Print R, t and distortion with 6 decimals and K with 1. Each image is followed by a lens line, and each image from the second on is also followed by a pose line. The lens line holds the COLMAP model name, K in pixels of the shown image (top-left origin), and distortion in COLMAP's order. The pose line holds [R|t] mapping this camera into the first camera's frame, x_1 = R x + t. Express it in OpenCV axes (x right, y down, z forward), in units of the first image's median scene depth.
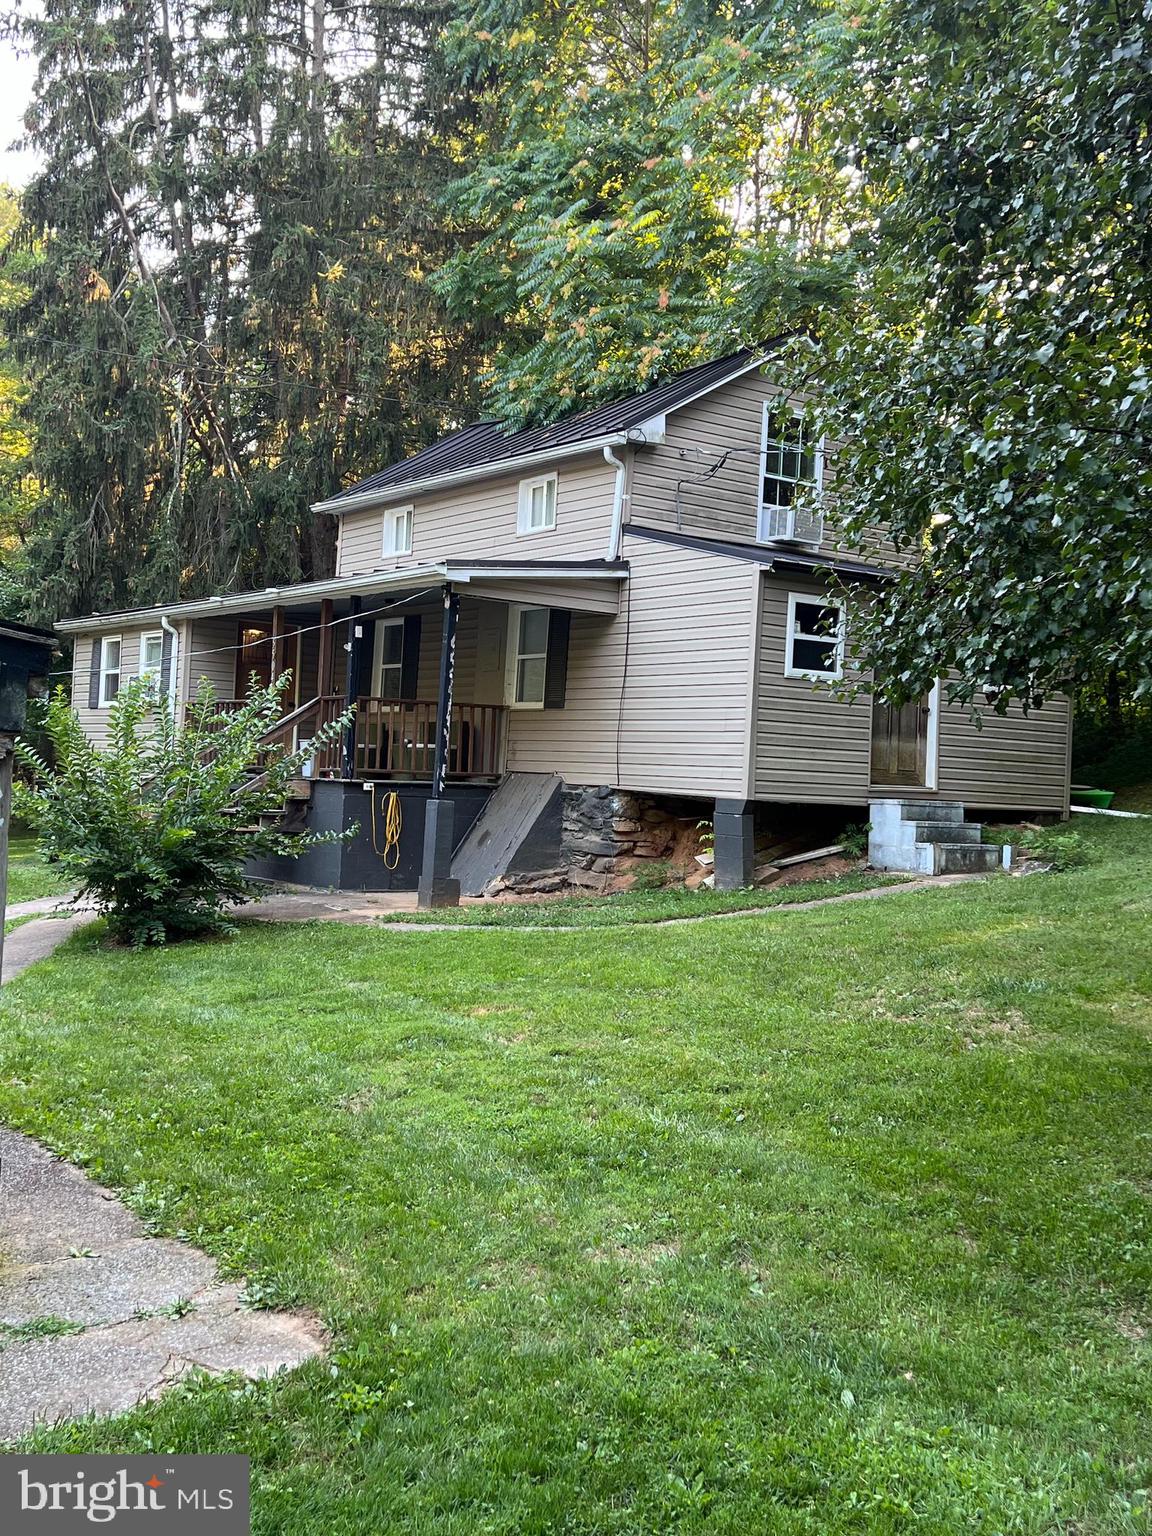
lens RADIAL K [[1615.3, 0, 573.3], [0, 1615.3, 762.4], [0, 0, 1]] dist [0.061079, 0.000000]
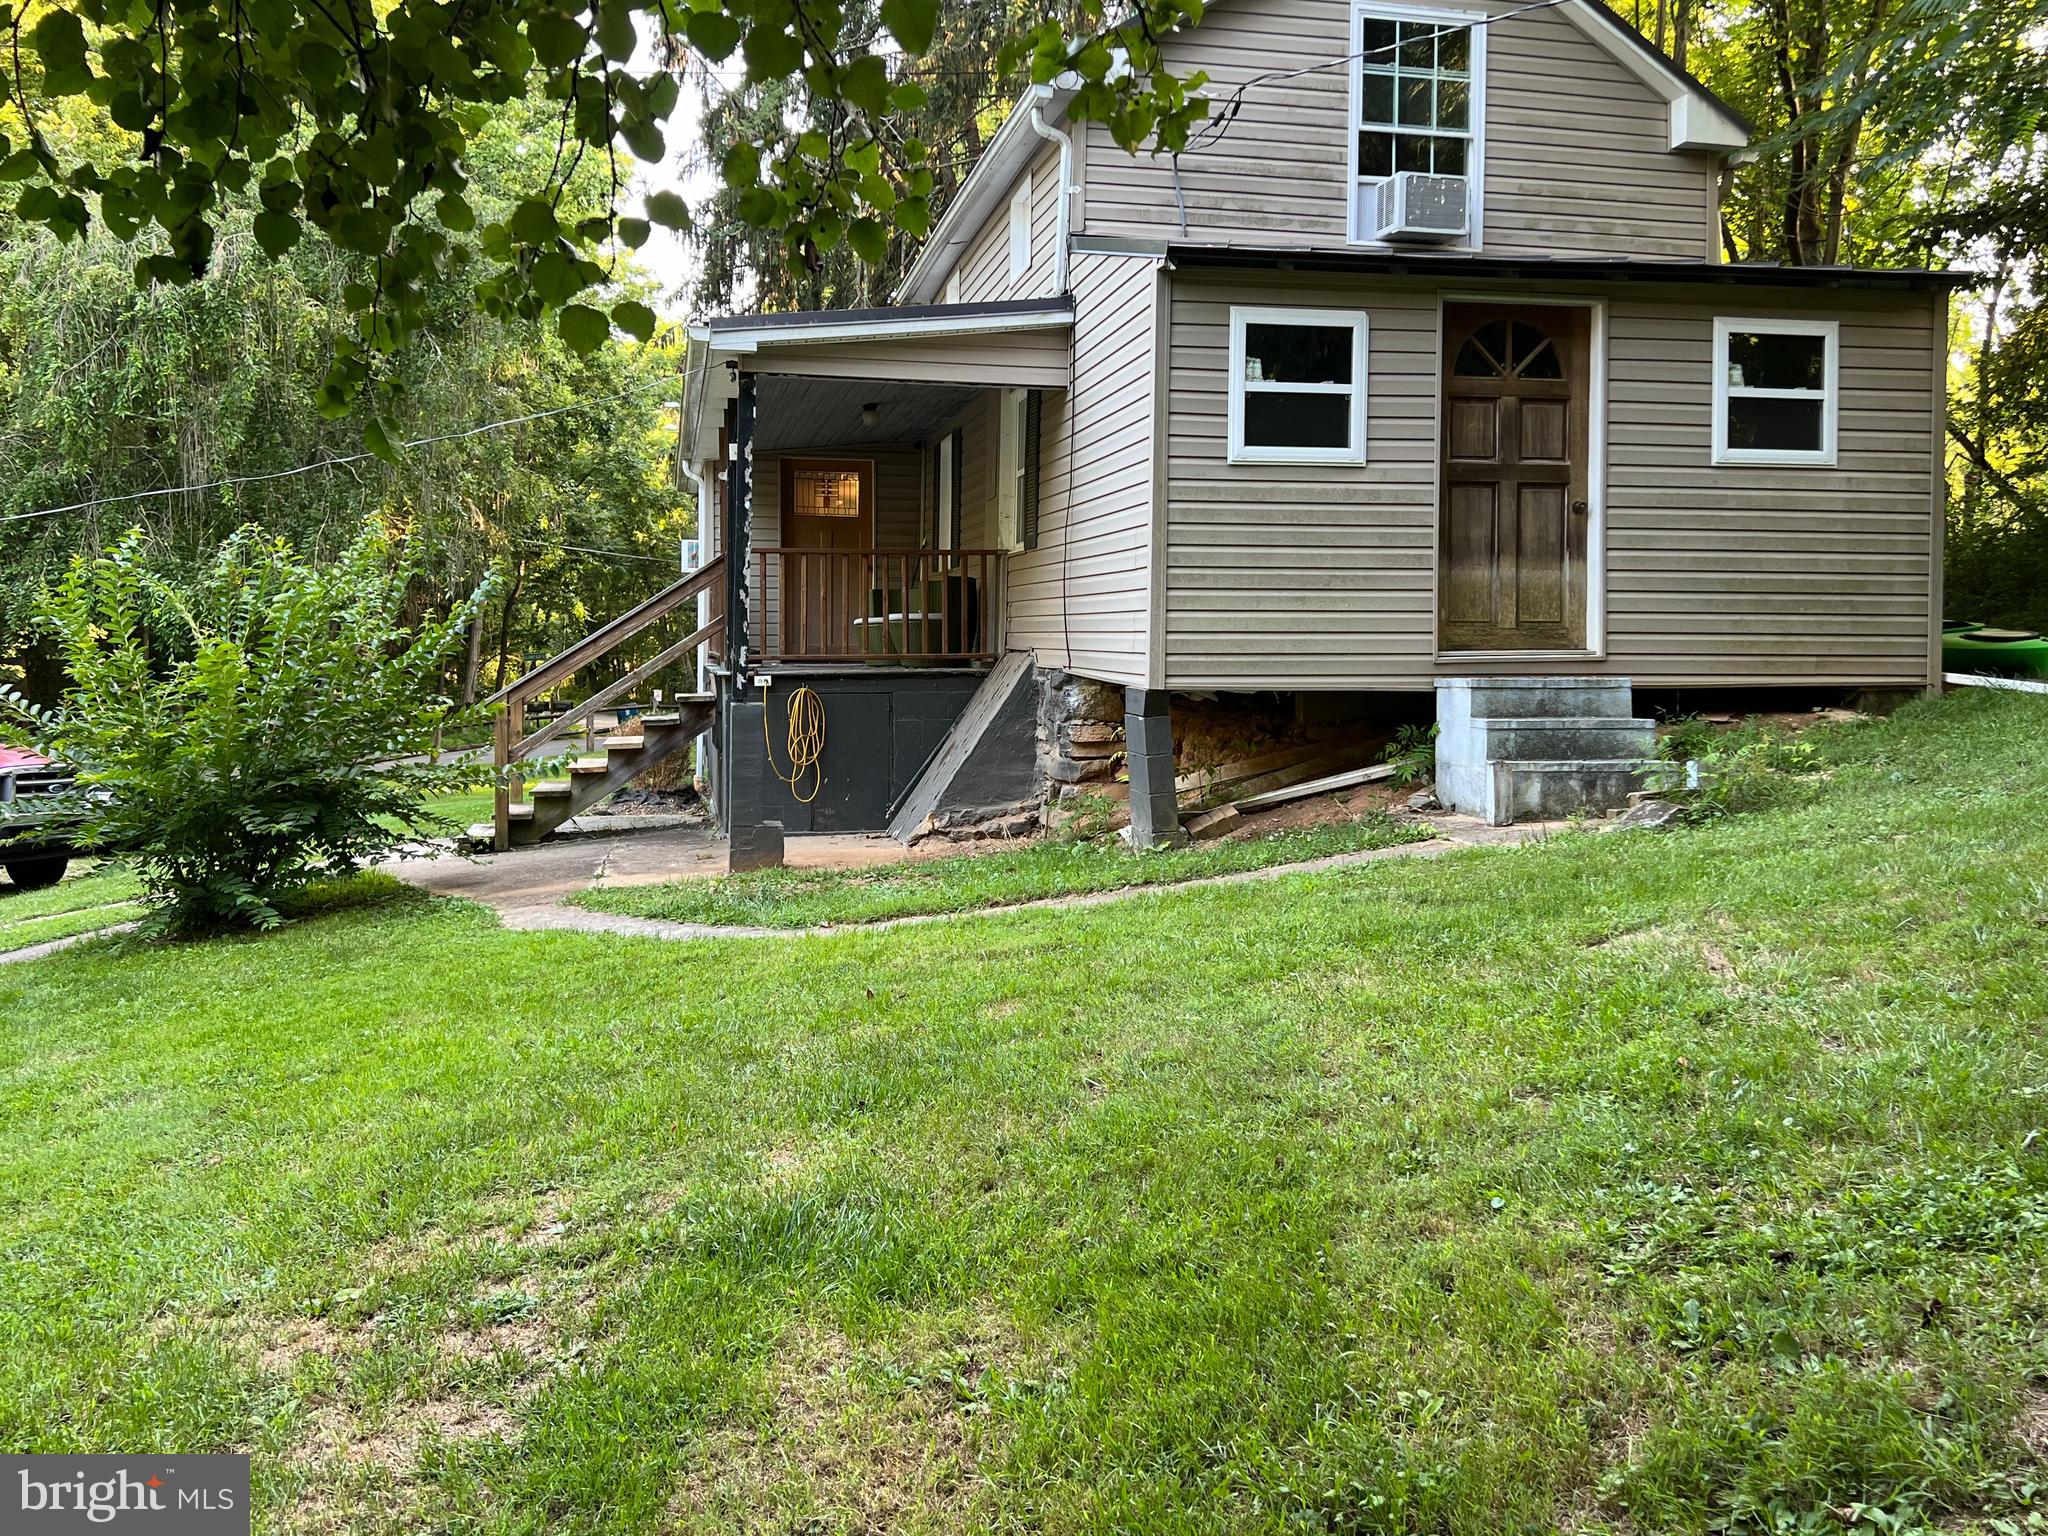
lens RADIAL K [[1741.8, 0, 1020.6], [0, 1741.8, 716.9], [0, 0, 1]] dist [0.073088, -0.095659]
pose [[0.919337, -0.024371, -0.392716, 0.271740], [0.043003, 0.998325, 0.038714, 0.006568], [0.391114, -0.052480, 0.918845, 0.387458]]
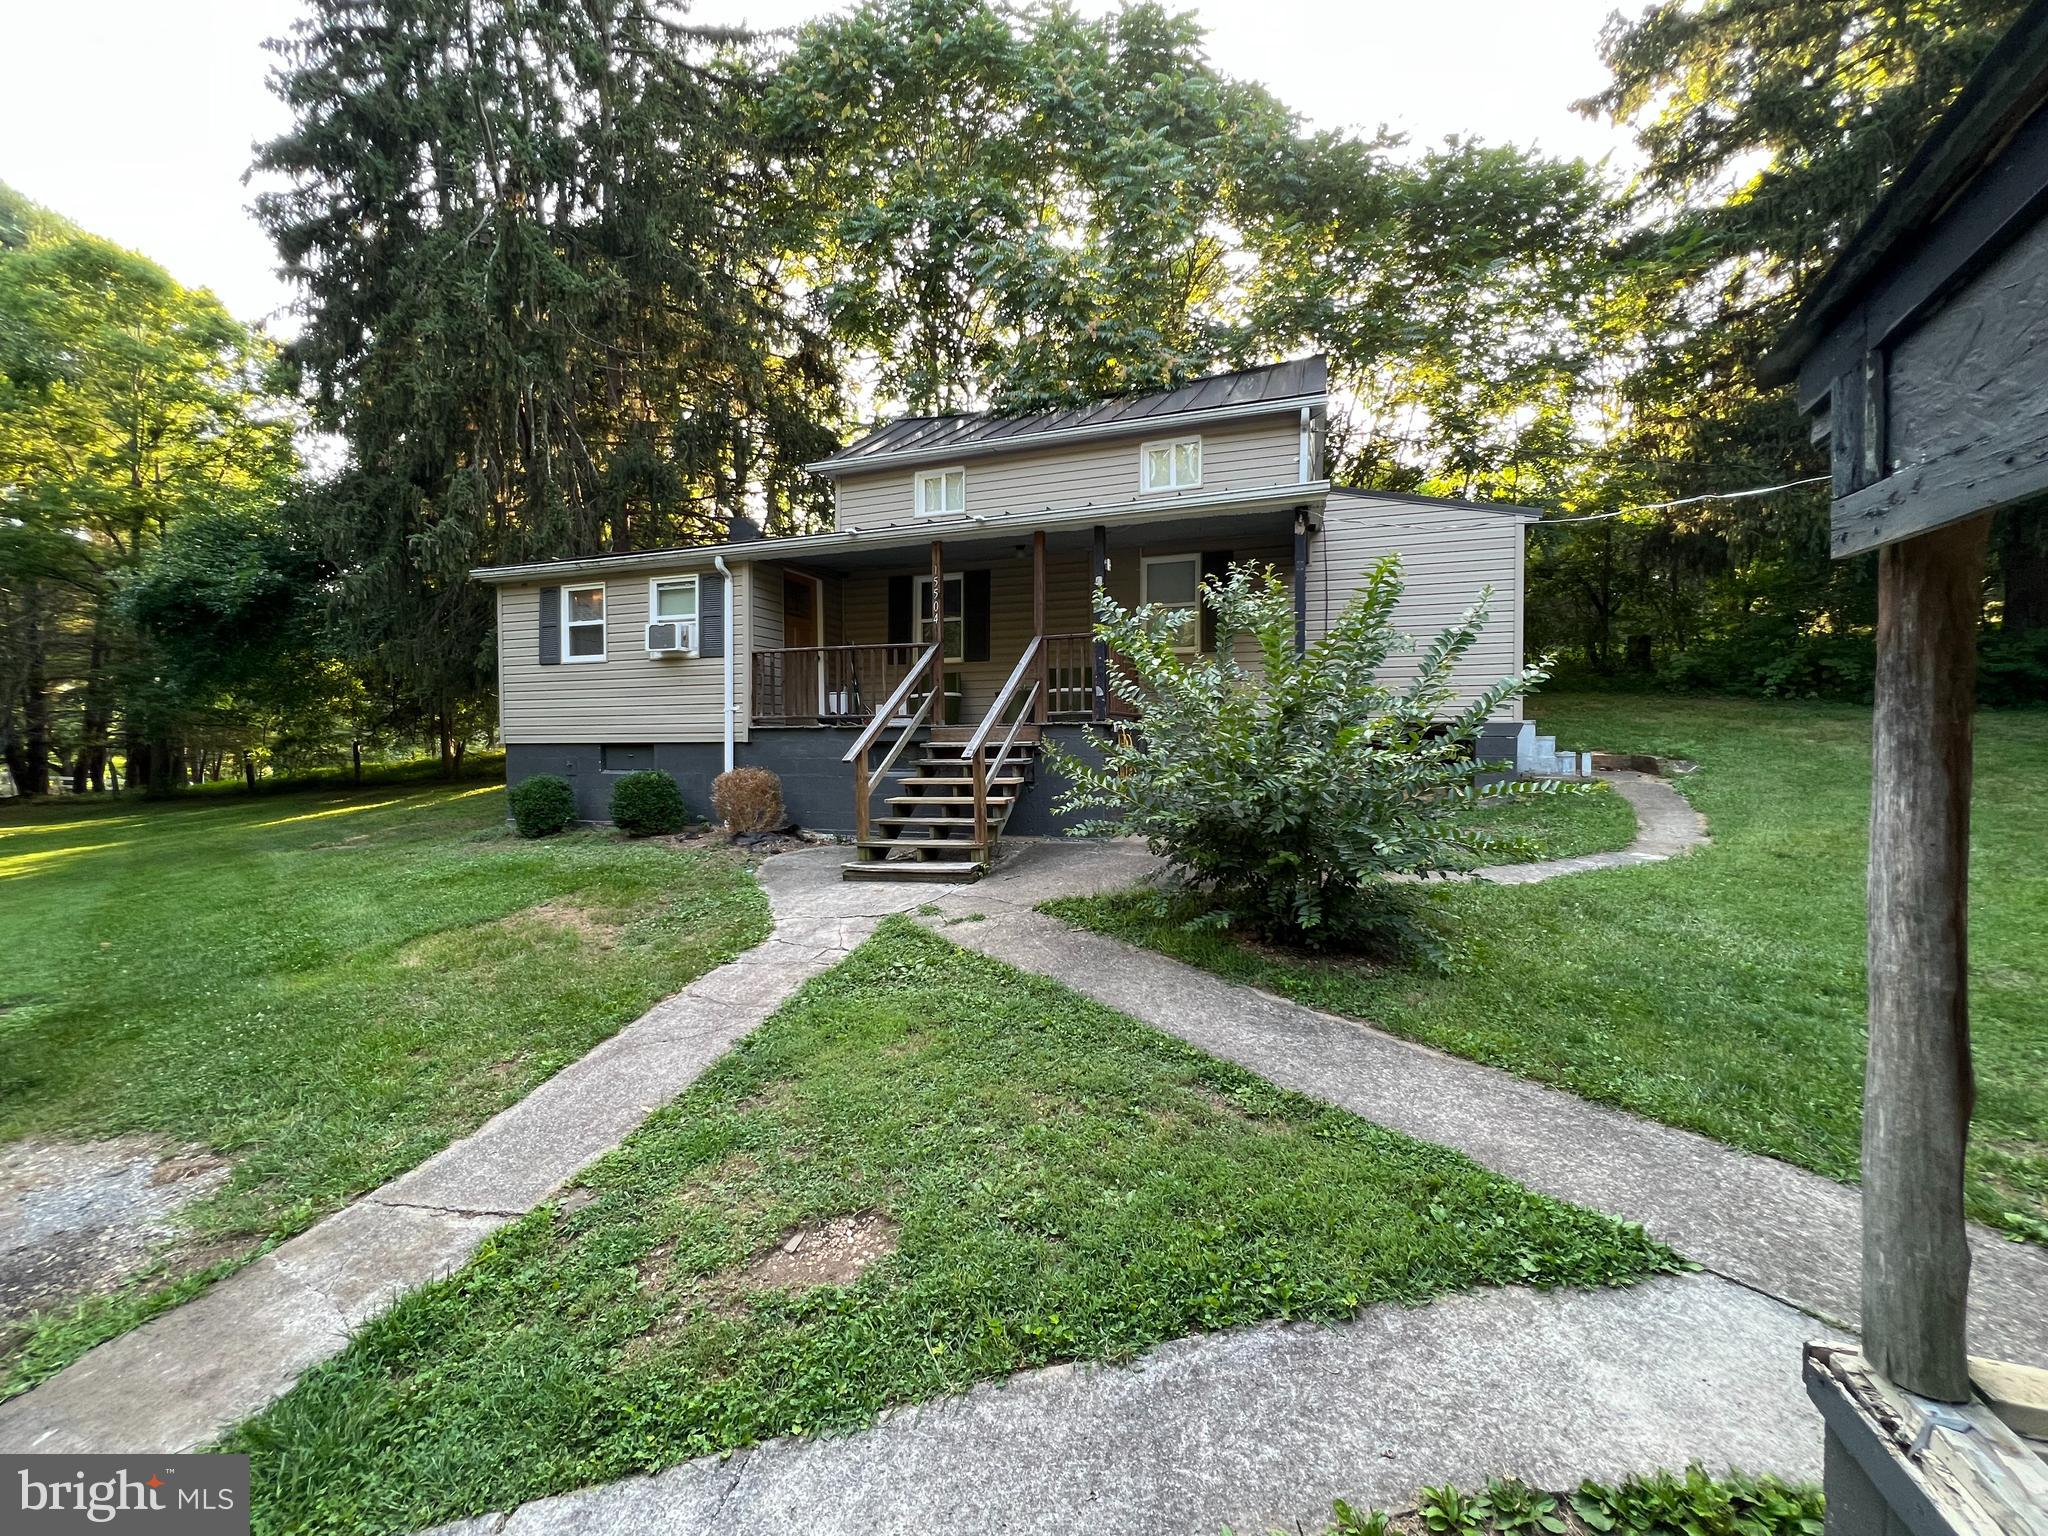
lens RADIAL K [[819.2, 0, 1024.4], [0, 819.2, 776.2], [0, 0, 1]] dist [-0.005939, 0.000175]
pose [[0.825701, -0.070794, 0.559648, -0.465378], [0.032929, 0.996451, 0.077465, 0.003840], [-0.563146, -0.045534, 0.825102, 0.642520]]
